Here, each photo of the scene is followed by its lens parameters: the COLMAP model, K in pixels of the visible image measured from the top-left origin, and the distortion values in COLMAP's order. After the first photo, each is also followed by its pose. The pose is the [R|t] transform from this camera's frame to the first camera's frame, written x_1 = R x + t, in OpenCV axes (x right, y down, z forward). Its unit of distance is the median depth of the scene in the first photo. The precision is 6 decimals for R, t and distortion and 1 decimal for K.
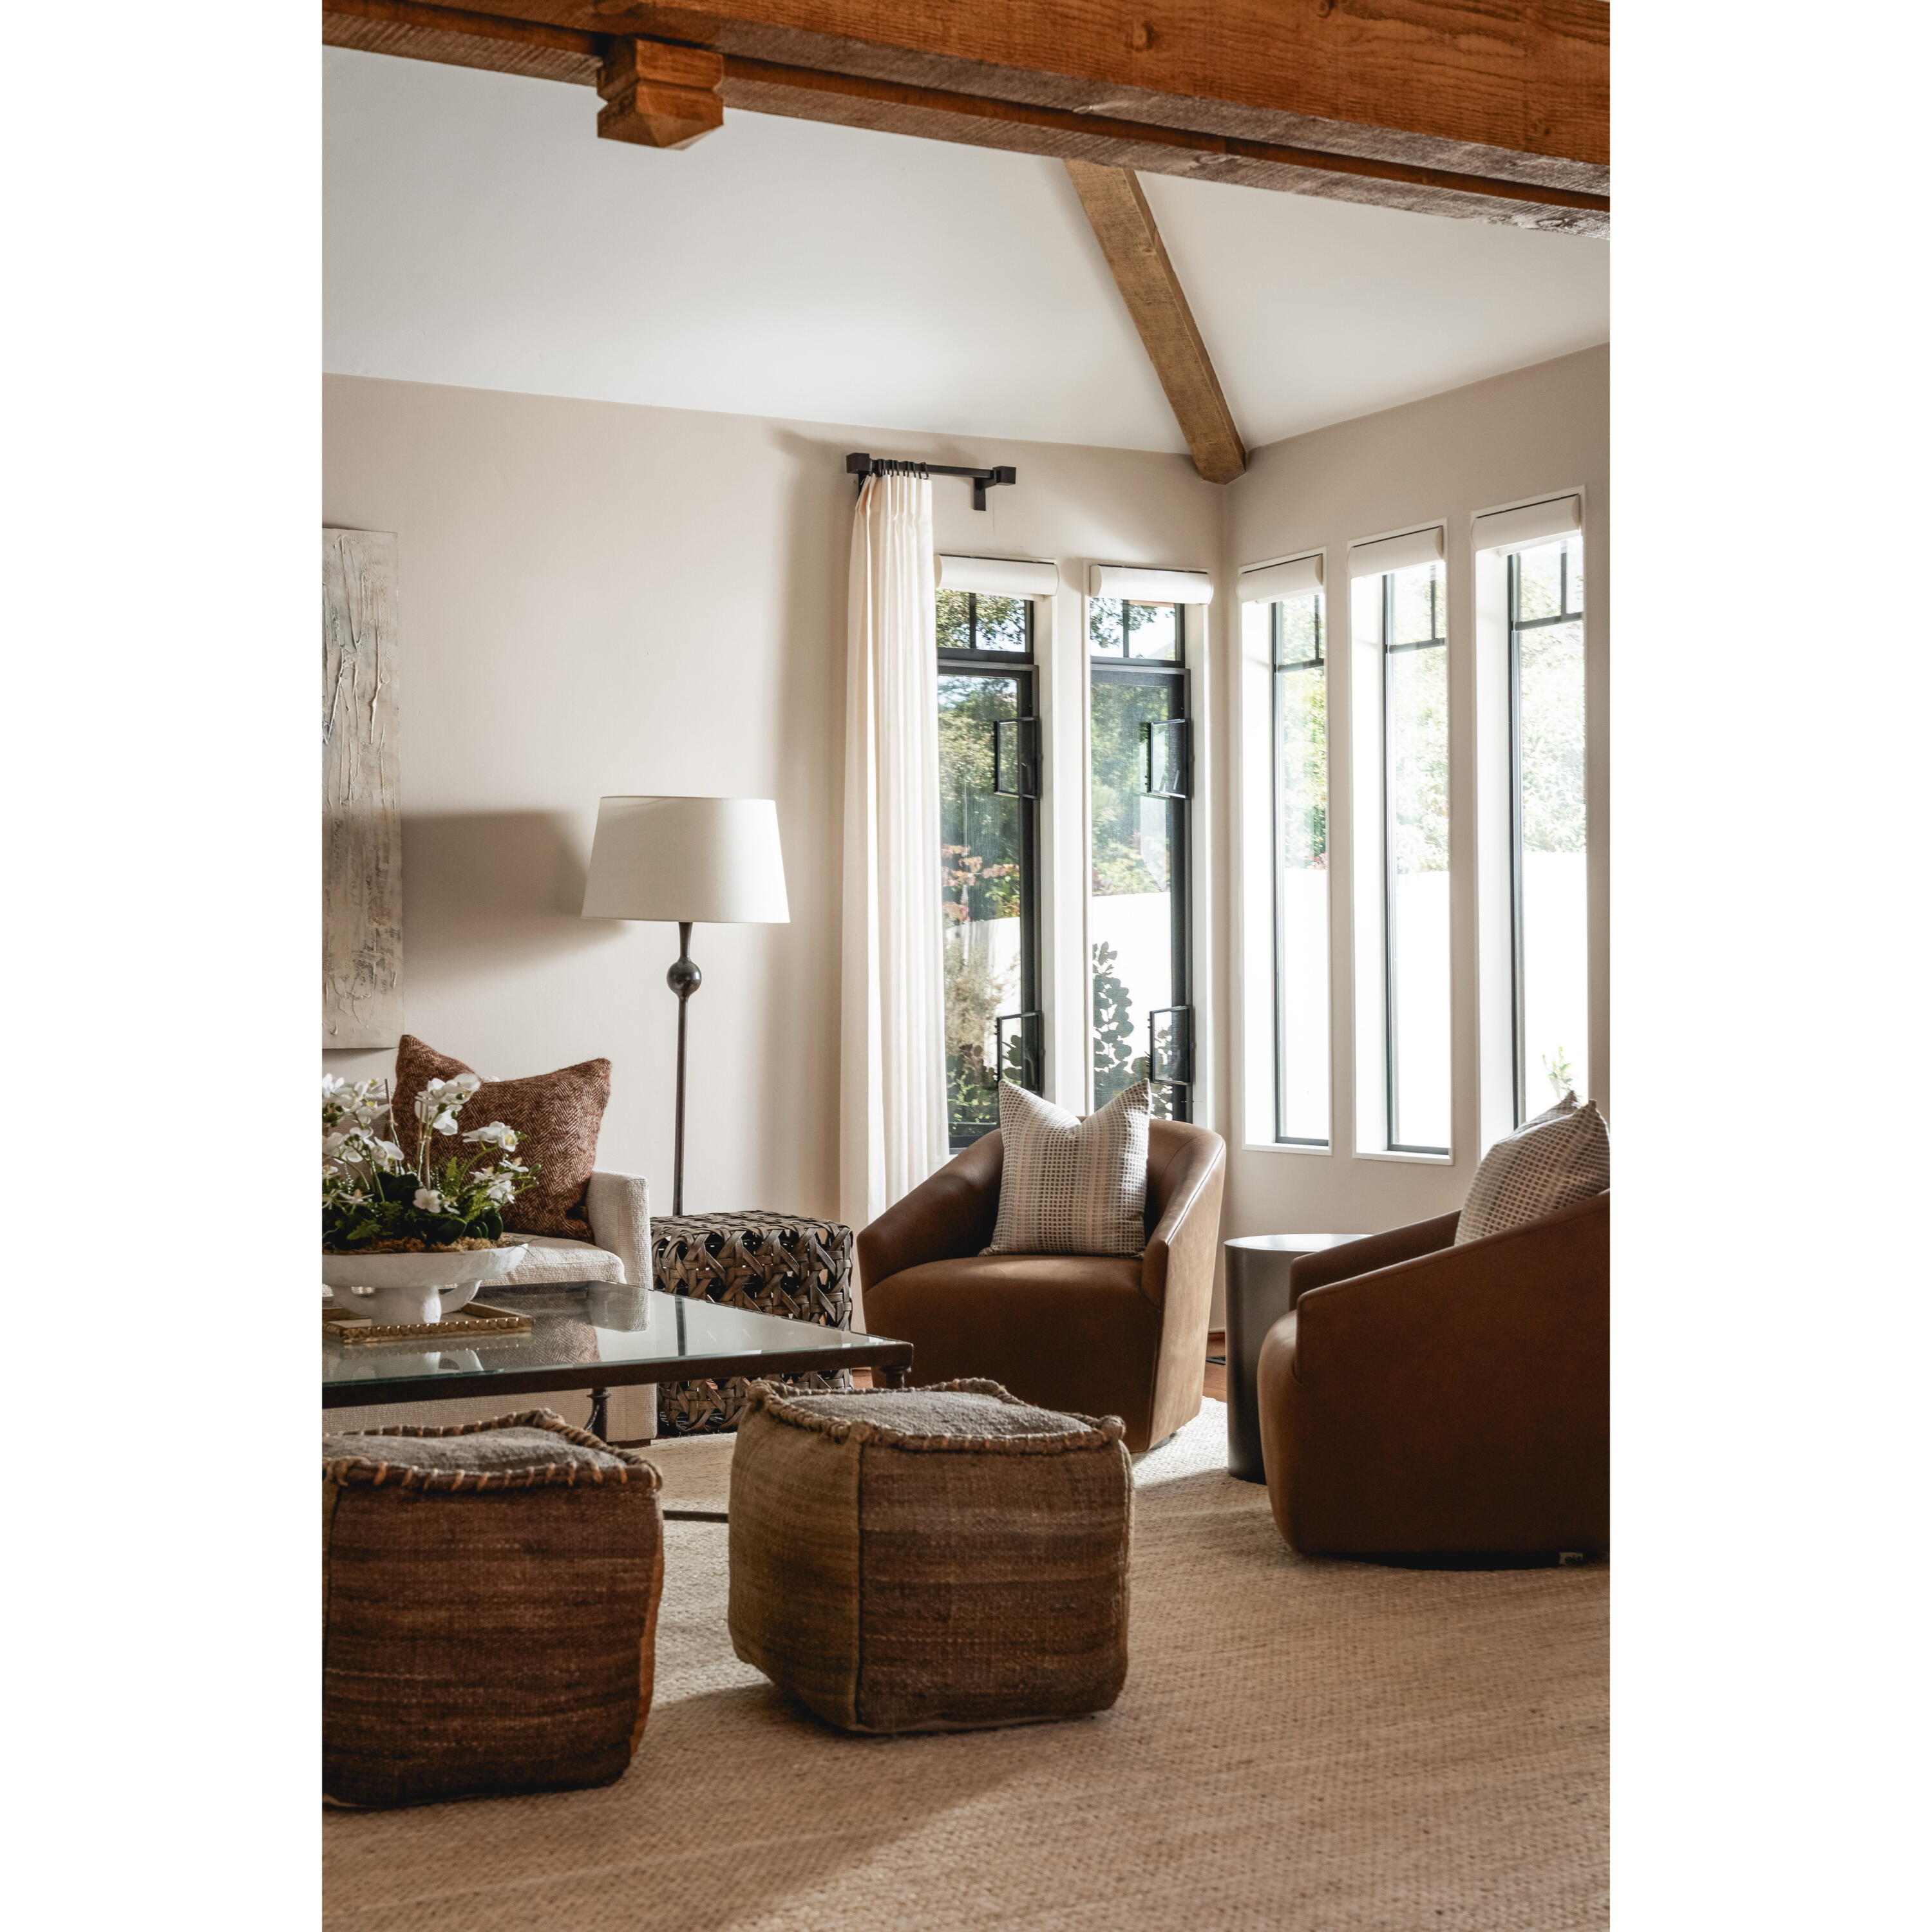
lens RADIAL K [[2809.3, 0, 923.1], [0, 2809.3, 1022.1], [0, 0, 1]] dist [-0.043973, 0.000000]
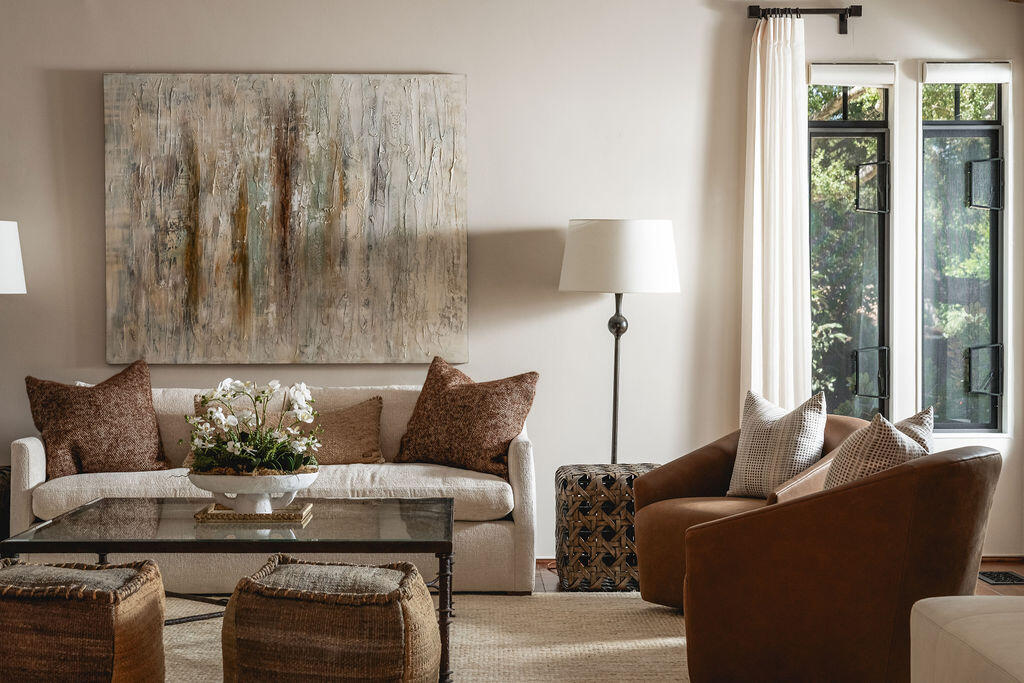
lens RADIAL K [[1700.5, 0, 511.0], [0, 1700.5, 344.2], [0, 0, 1]] dist [0.000391, 0.000000]
pose [[0.884817, 0.012123, -0.465781, 0.368007], [-0.011077, 0.999926, 0.004984, -0.009380], [0.465807, 0.000750, 0.884886, 0.061032]]
